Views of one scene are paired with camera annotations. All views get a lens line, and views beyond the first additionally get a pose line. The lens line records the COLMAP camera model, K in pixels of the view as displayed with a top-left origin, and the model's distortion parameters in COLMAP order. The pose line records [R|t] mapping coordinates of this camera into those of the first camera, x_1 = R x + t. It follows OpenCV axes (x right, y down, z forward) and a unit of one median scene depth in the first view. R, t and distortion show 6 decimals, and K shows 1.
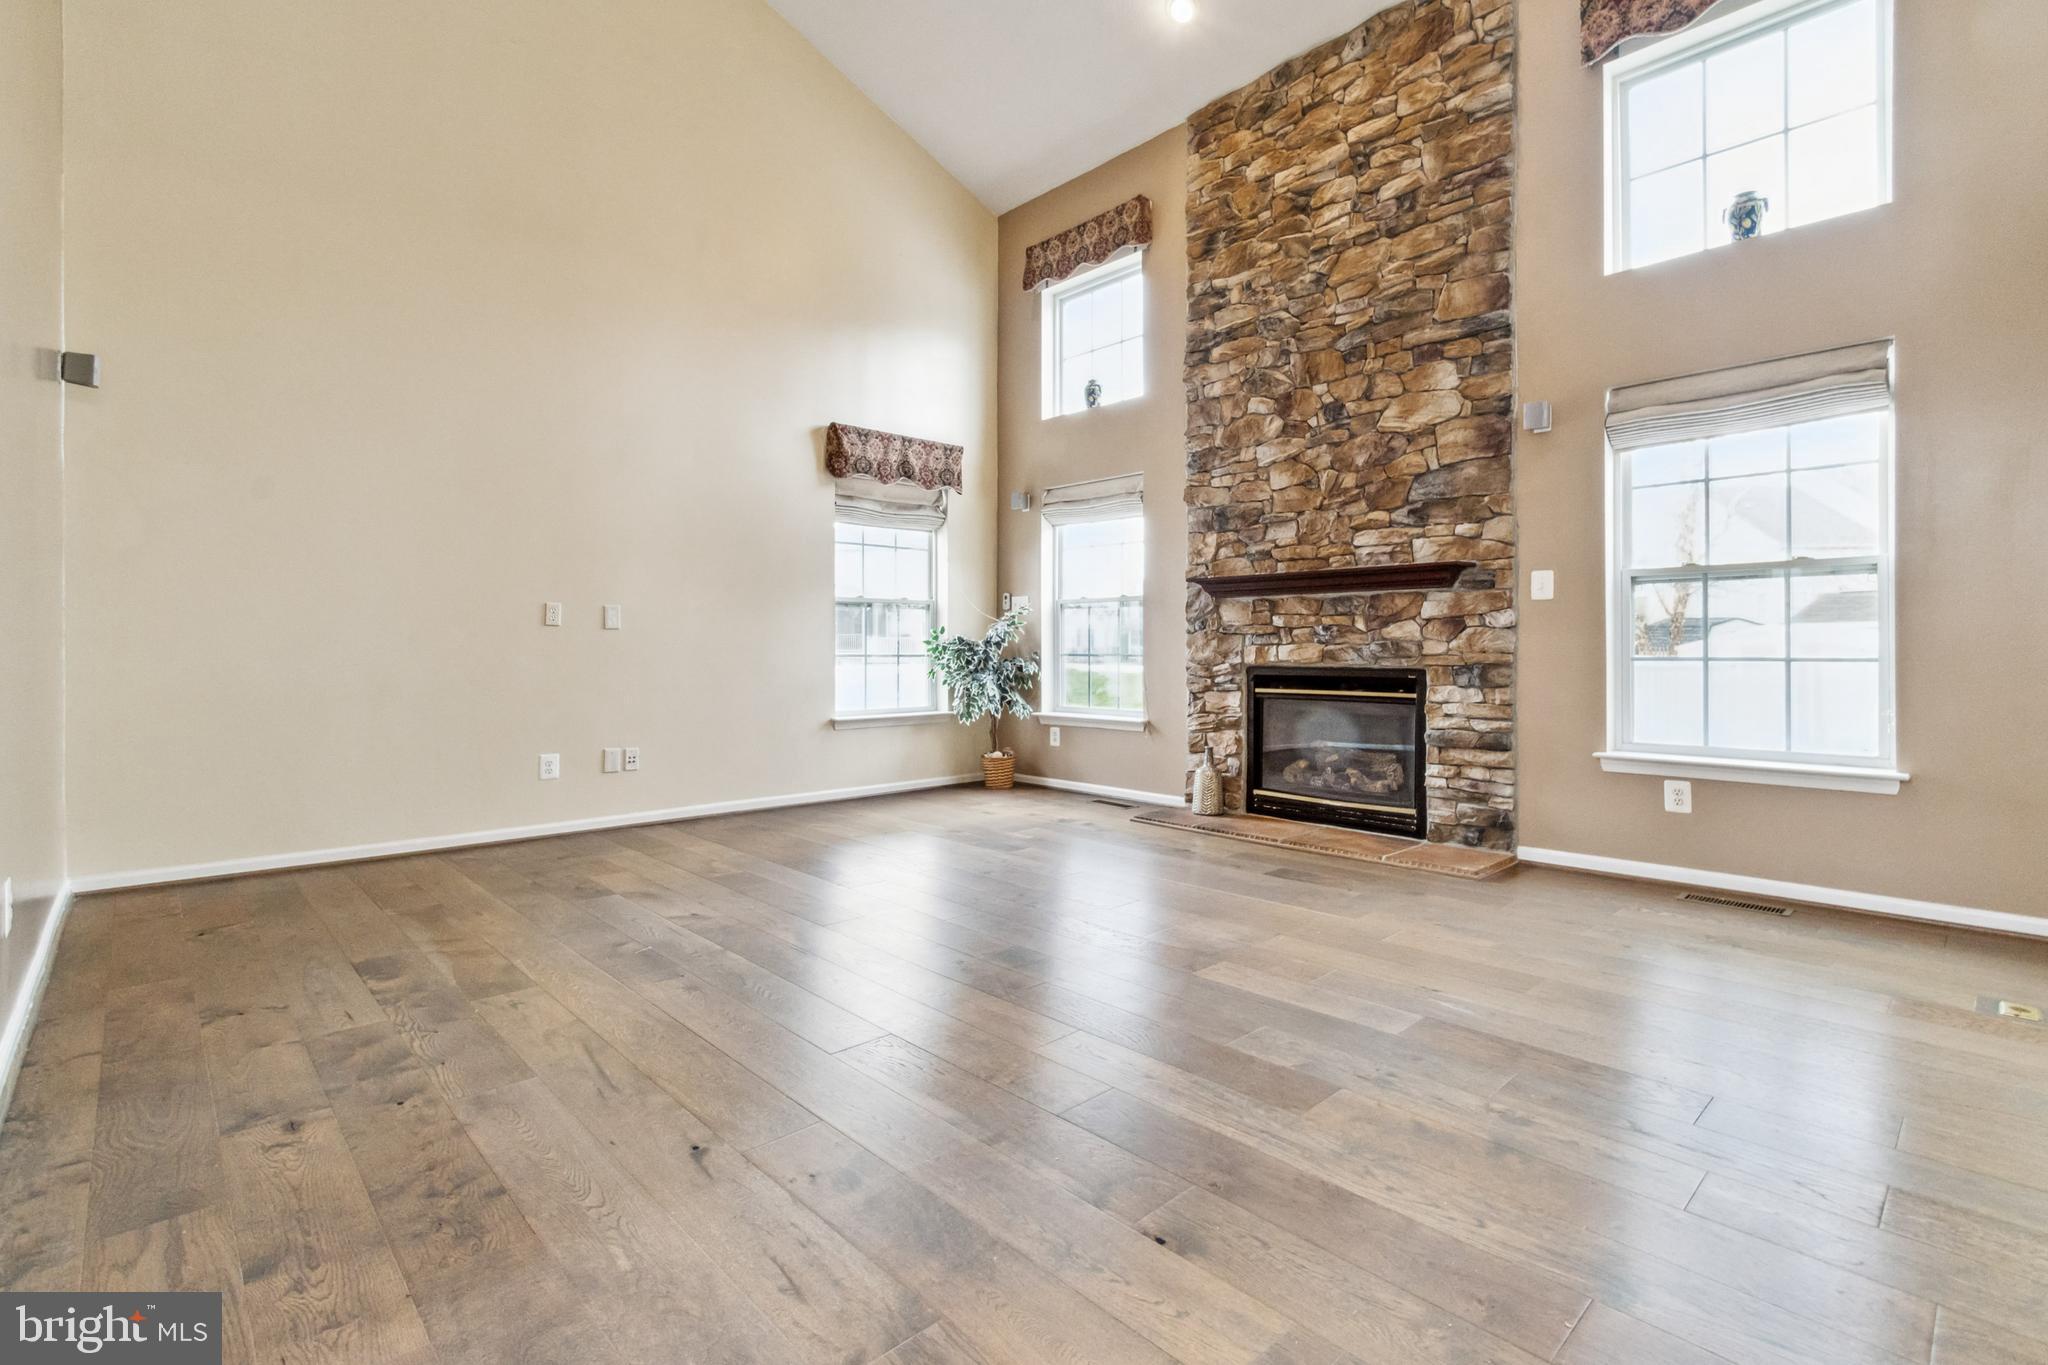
lens RADIAL K [[929.8, 0, 1033.8], [0, 929.8, 655.8], [0, 0, 1]] dist [0.002452, 0.000105]
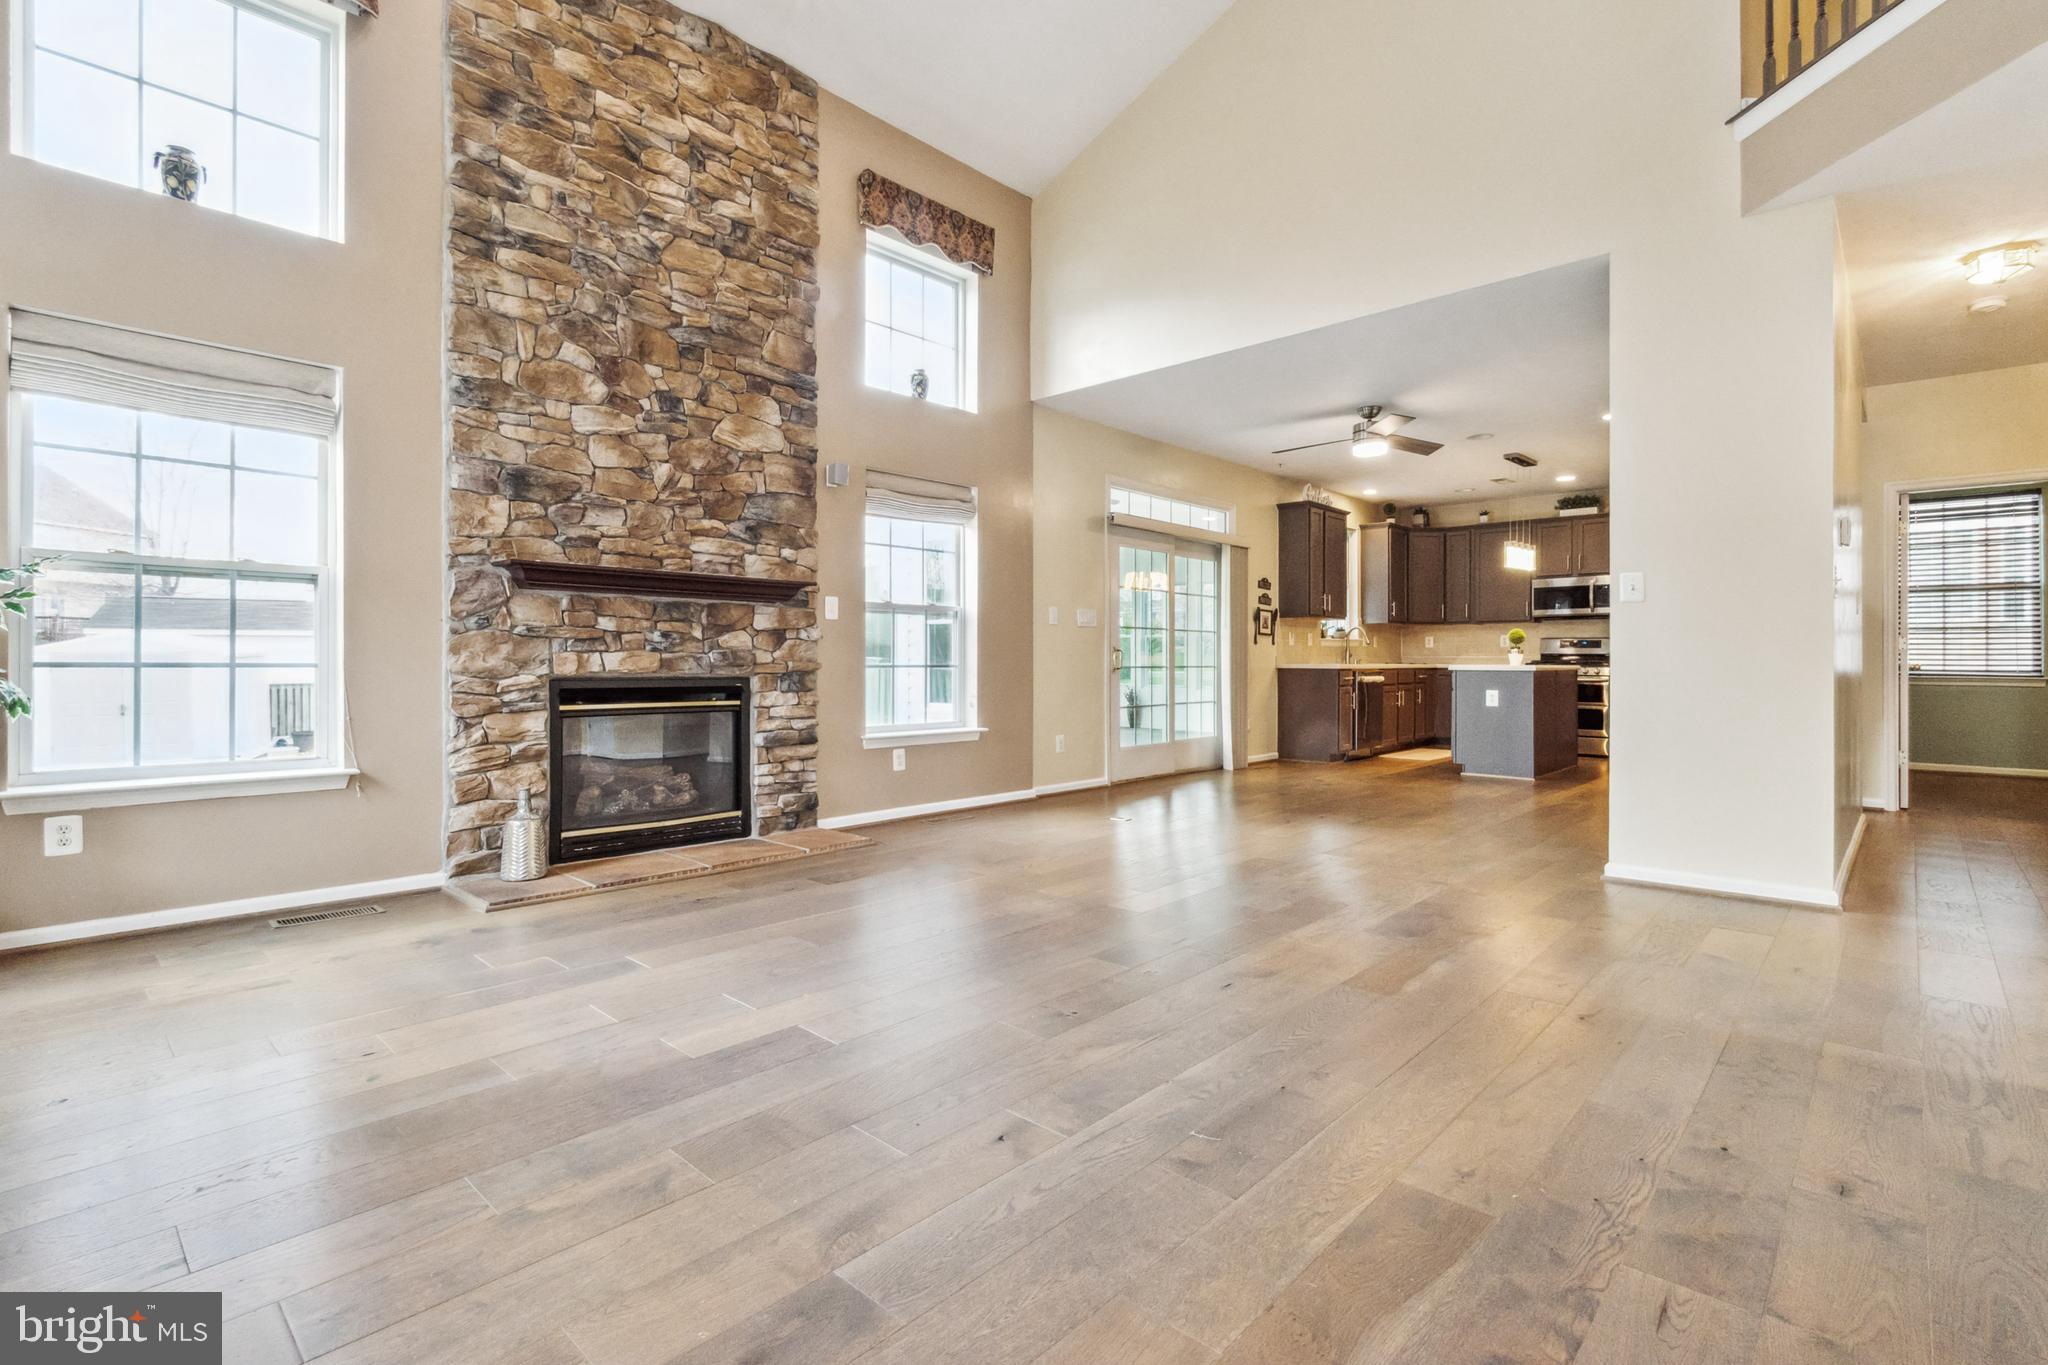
lens RADIAL K [[955.1, 0, 1005.2], [0, 955.1, 657.3], [0, 0, 1]] dist [0.005451, -0.000495]
pose [[-0.049089, 0.005358, 0.998780, -0.641132], [0.000485, 0.999986, -0.005341, -0.002280], [-0.998794, 0.000222, -0.049091, 0.705319]]
